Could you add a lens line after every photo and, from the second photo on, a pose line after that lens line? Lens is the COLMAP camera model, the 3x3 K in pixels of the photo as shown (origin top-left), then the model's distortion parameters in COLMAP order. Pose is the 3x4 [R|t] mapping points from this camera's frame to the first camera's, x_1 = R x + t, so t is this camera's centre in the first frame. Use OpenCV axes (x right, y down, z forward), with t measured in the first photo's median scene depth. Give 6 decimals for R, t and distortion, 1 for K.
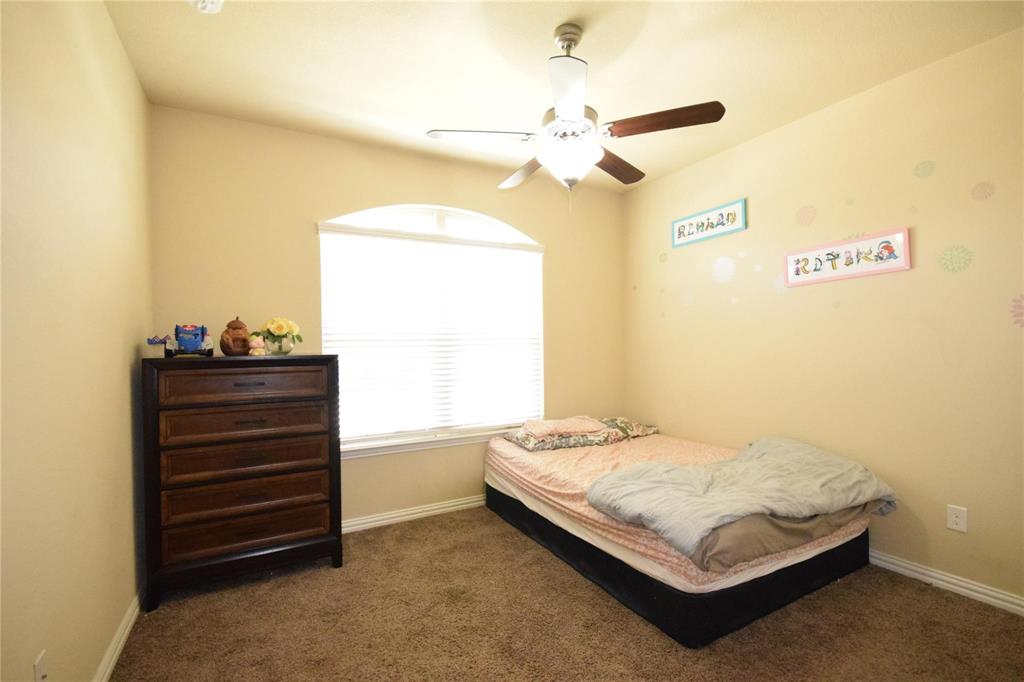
lens RADIAL K [[454.4, 0, 508.3], [0, 454.4, 348.5], [0, 0, 1]] dist [-0.005786, 0.000519]
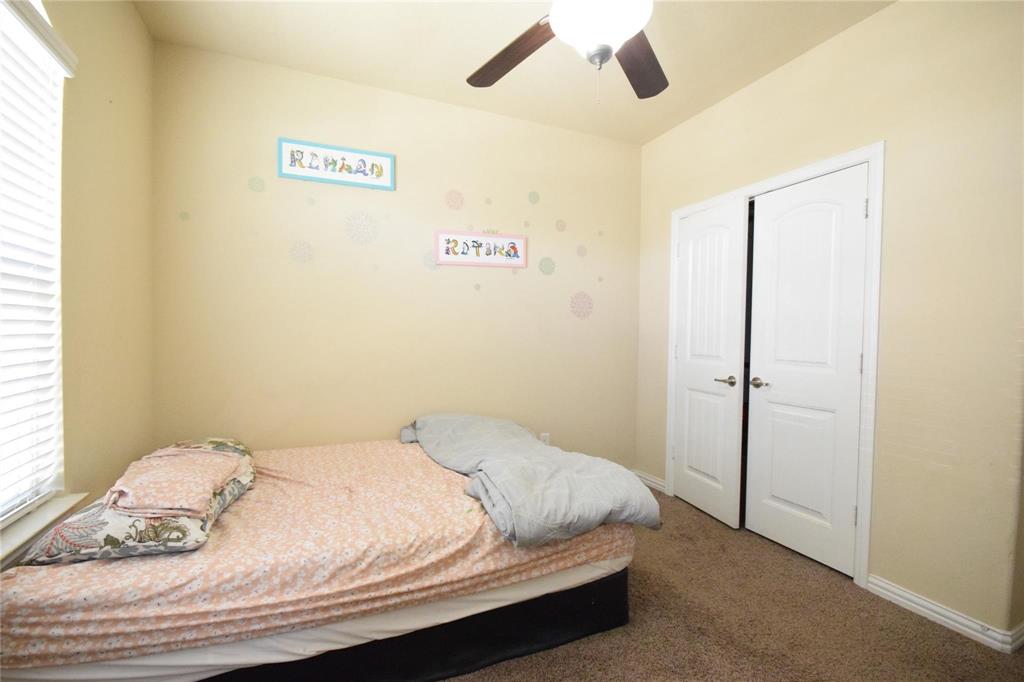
lens RADIAL K [[454.4, 0, 509.0], [0, 454.4, 343.3], [0, 0, 1]] dist [-0.005786, 0.000519]
pose [[0.088057, -0.007850, 0.996084, -0.399718], [-0.008161, 0.999930, 0.008602, 0.033321], [-0.996082, -0.008887, 0.087987, 0.787631]]
